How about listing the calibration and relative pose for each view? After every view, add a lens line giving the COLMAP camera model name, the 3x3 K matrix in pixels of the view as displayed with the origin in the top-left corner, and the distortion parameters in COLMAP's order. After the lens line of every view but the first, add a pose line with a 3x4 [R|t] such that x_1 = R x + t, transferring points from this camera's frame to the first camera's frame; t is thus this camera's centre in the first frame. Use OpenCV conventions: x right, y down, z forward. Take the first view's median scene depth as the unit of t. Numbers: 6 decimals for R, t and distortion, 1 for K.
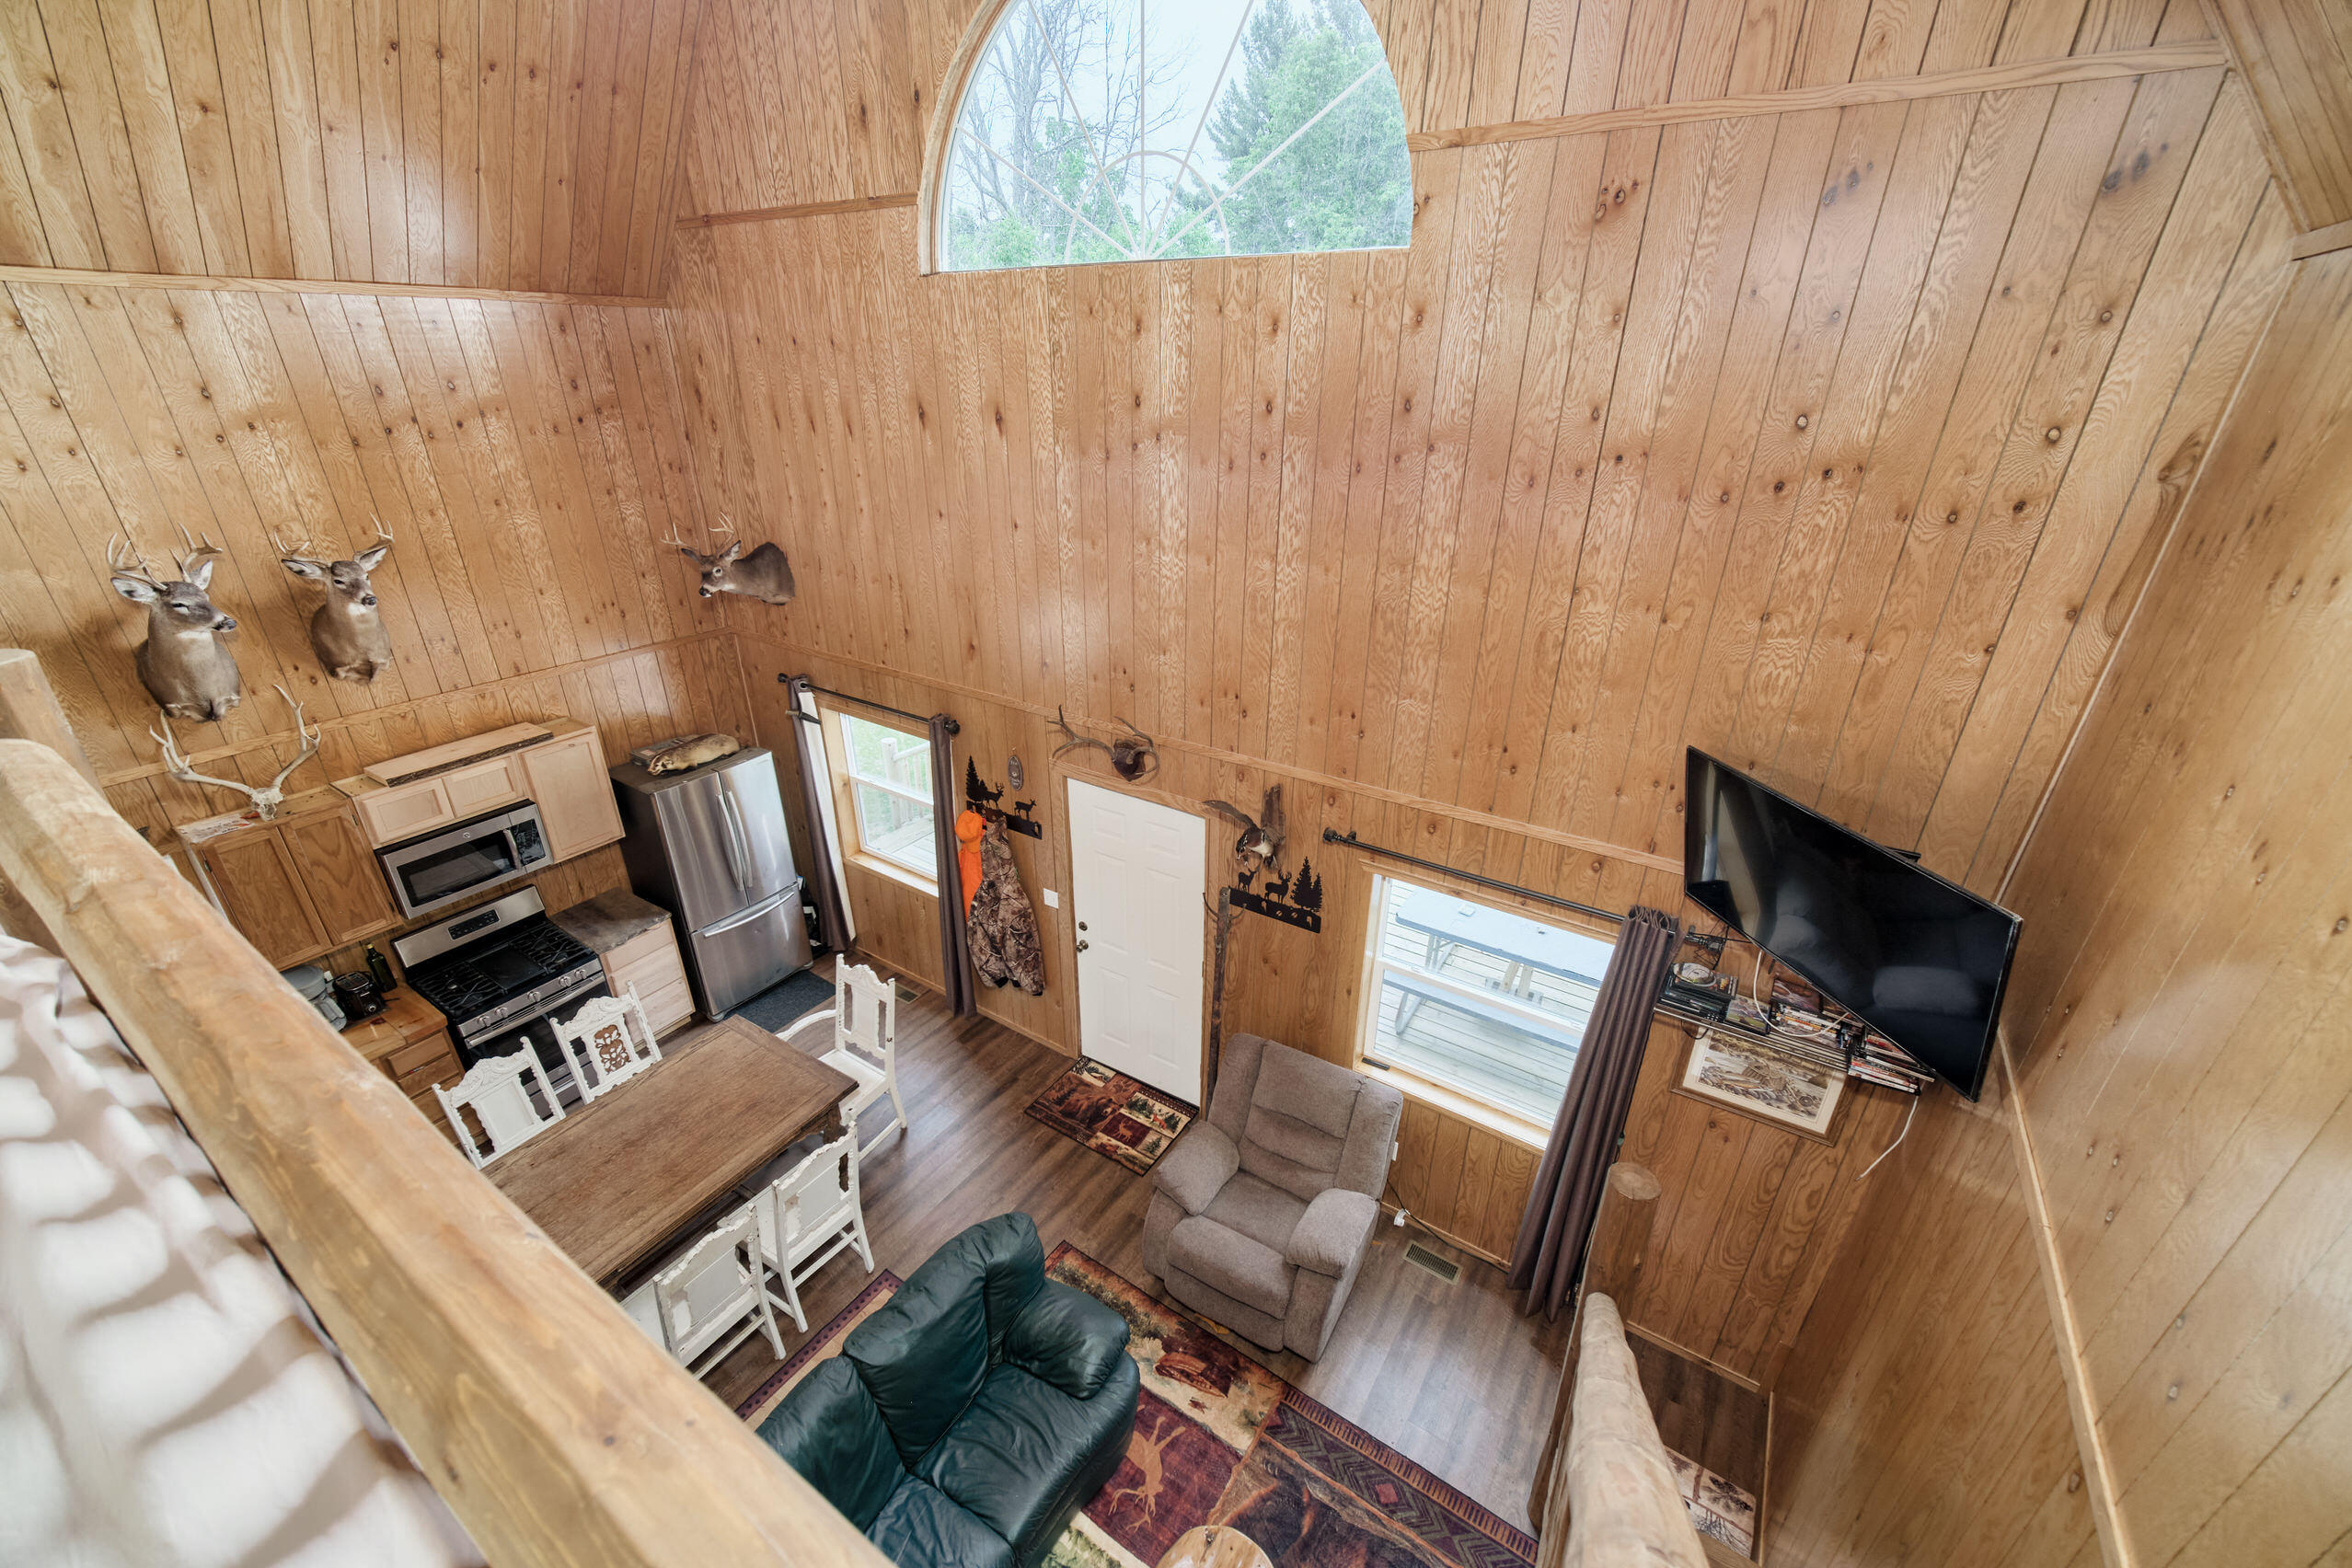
lens RADIAL K [[925.3, 0, 1176.0], [0, 925.3, 784.0], [0, 0, 1]] dist [-0.001014, -0.000111]
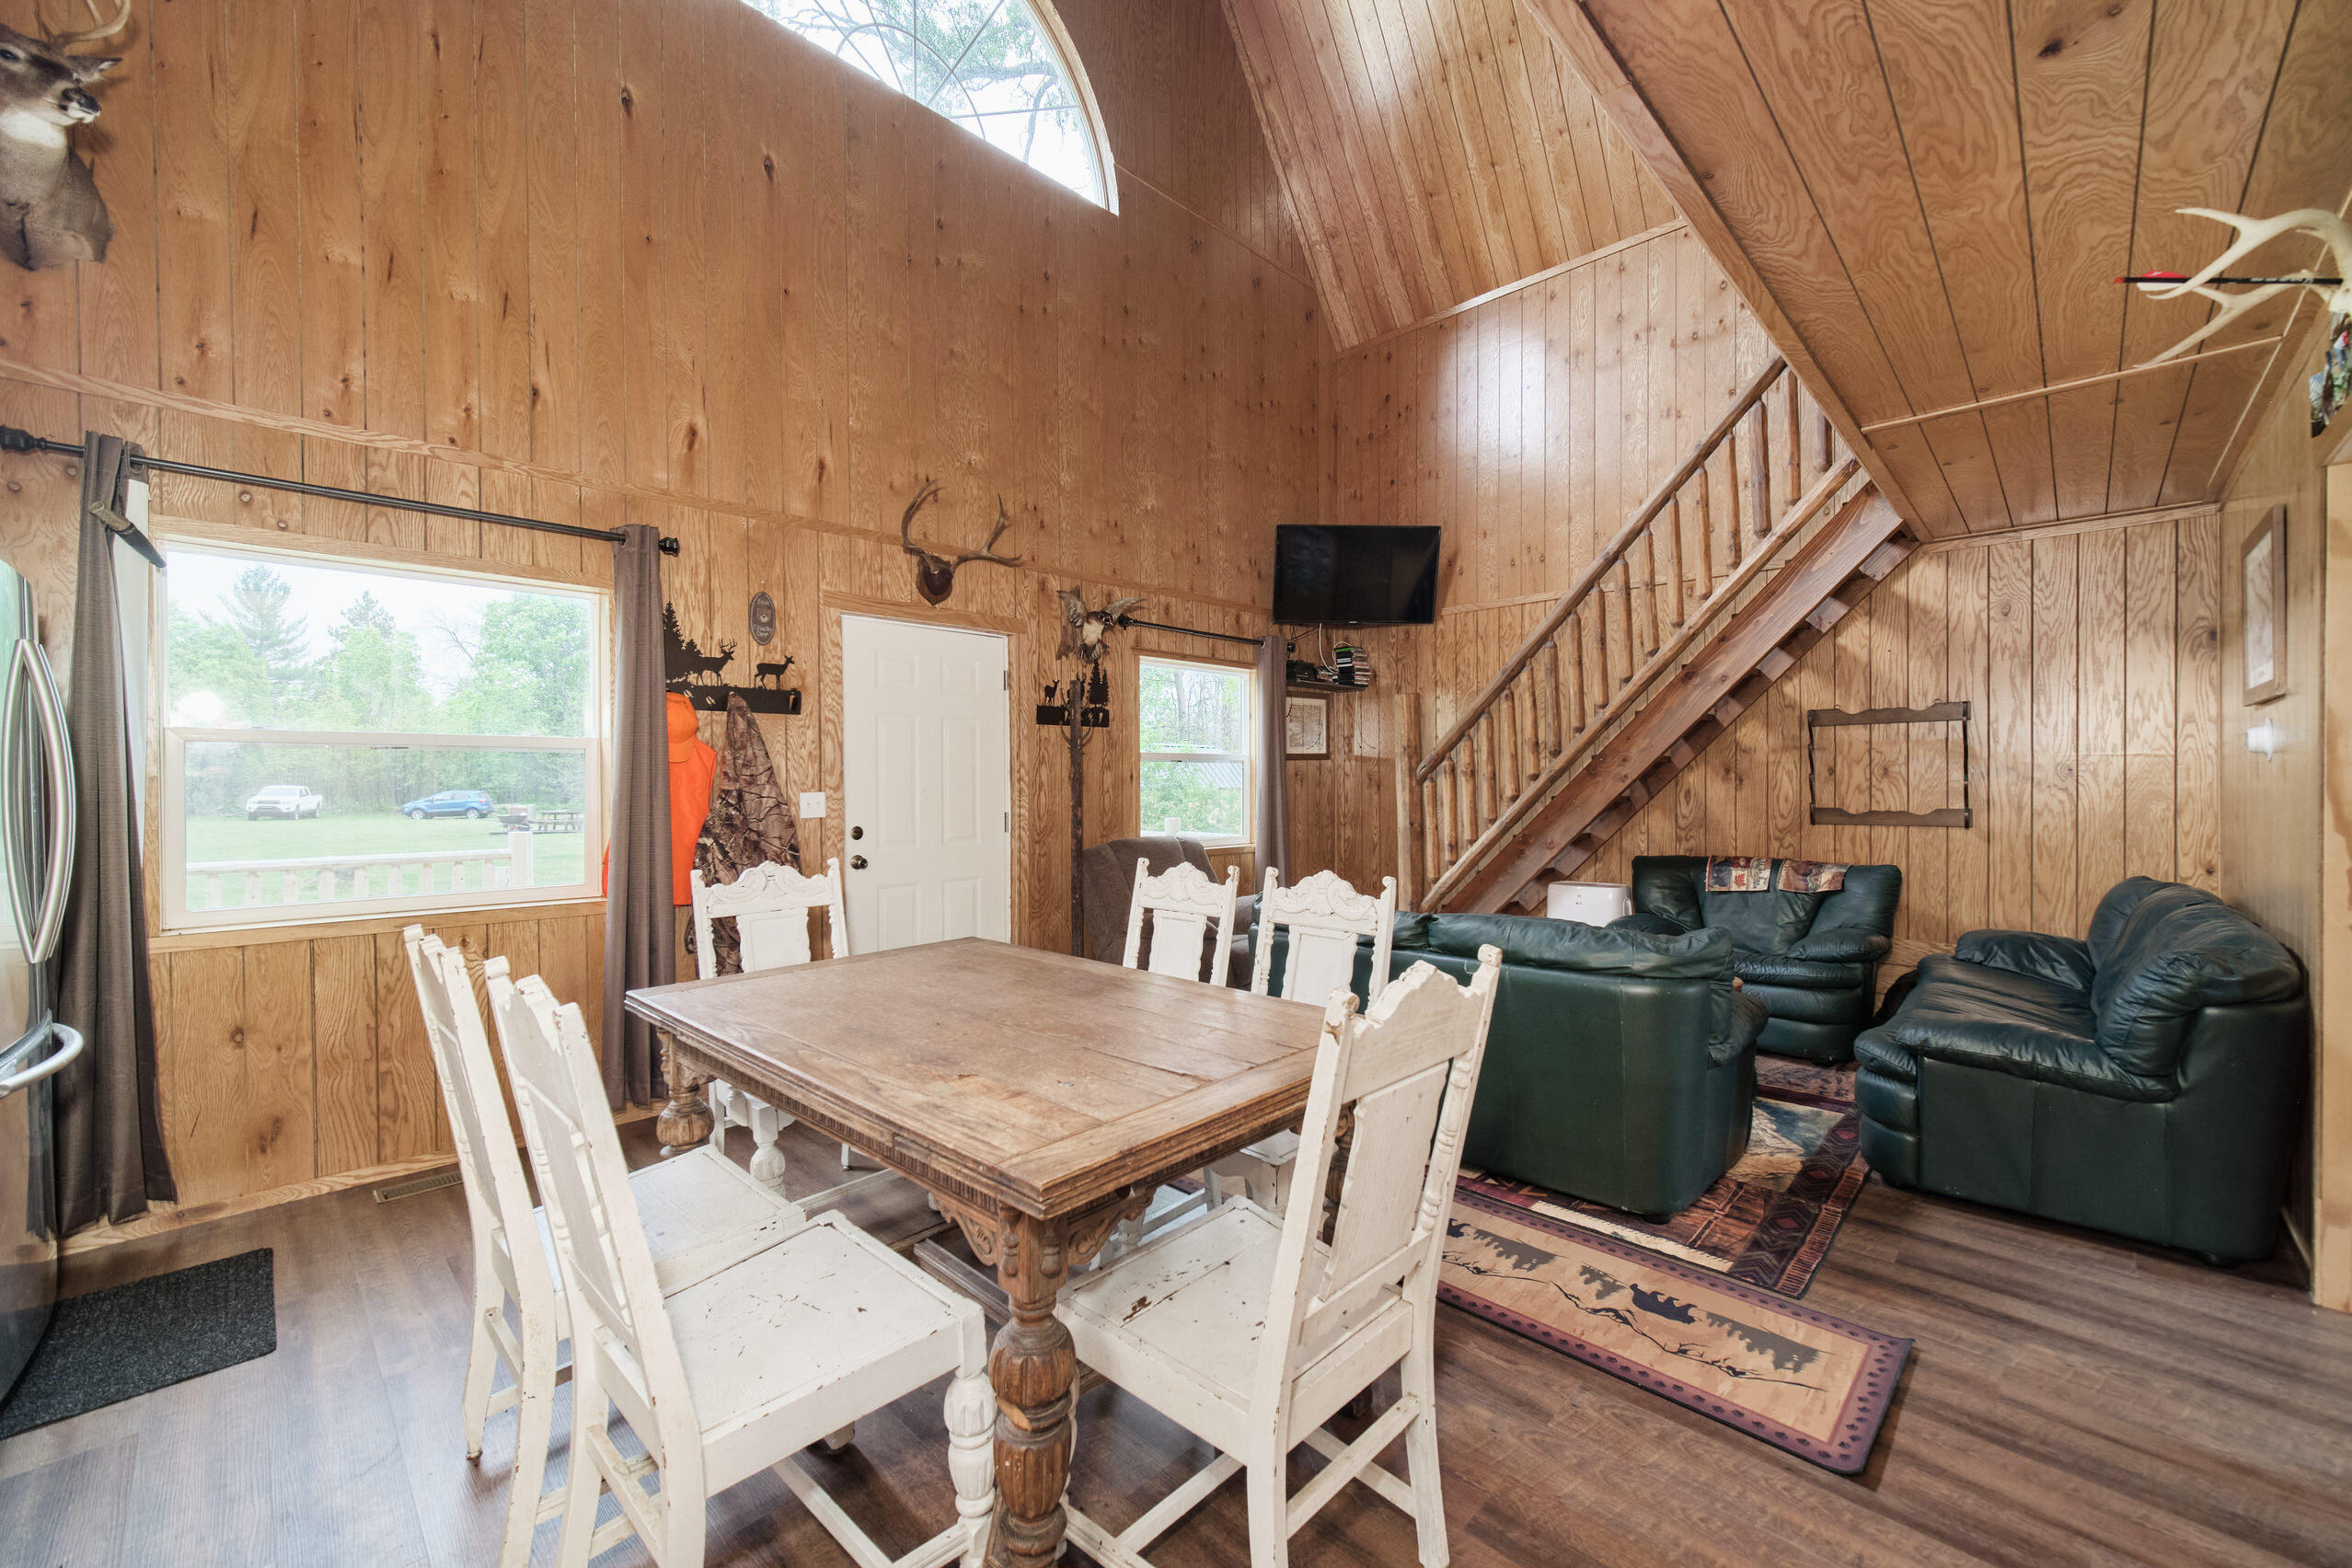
lens RADIAL K [[944.0, 0, 1177.4], [0, 944.0, 788.9], [0, 0, 1]] dist [-0.000705, 0.000021]
pose [[0.181291, -0.015247, 0.983311, -0.976287], [0.428615, 0.901142, -0.065050, 0.341869], [-0.885111, 0.433255, 0.169905, 0.757363]]
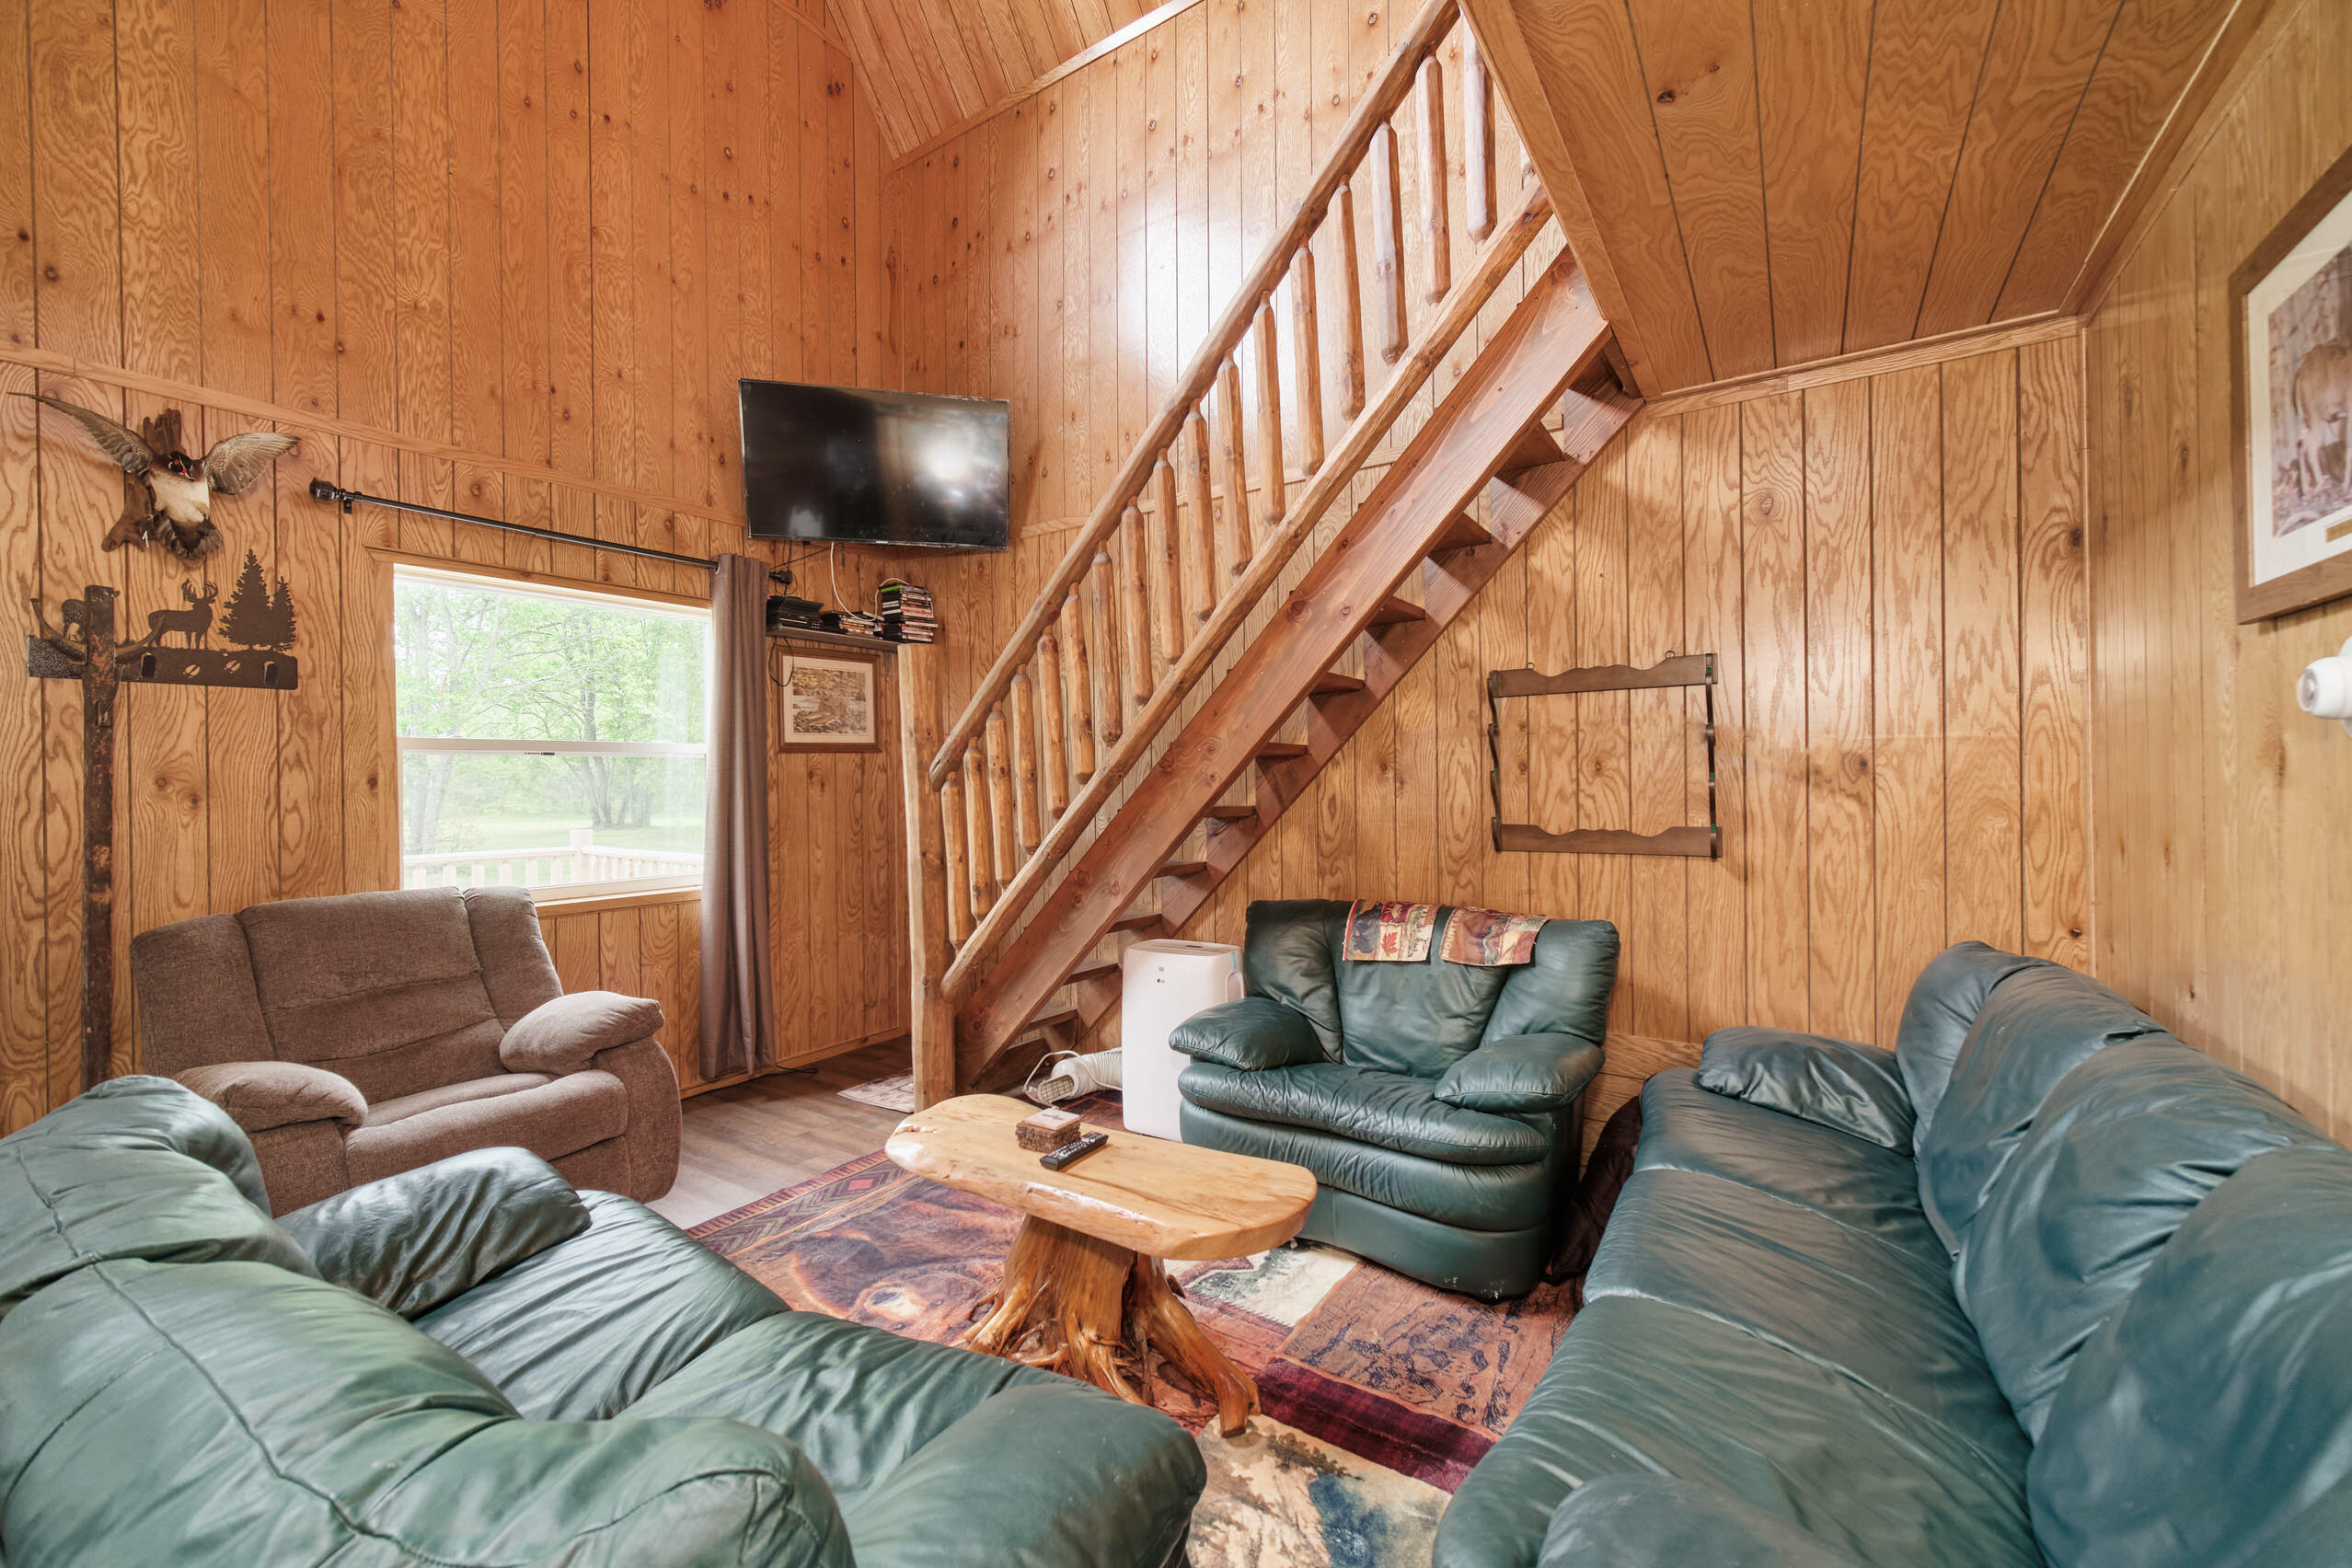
lens RADIAL K [[937.1, 0, 1170.1], [0, 937.1, 777.8], [0, 0, 1]] dist [-0.000115, -0.000068]
pose [[0.012135, -0.006356, 0.999906, -0.461205], [0.438823, 0.898574, 0.000386, 0.468468], [-0.898492, 0.438777, 0.013693, 0.493953]]
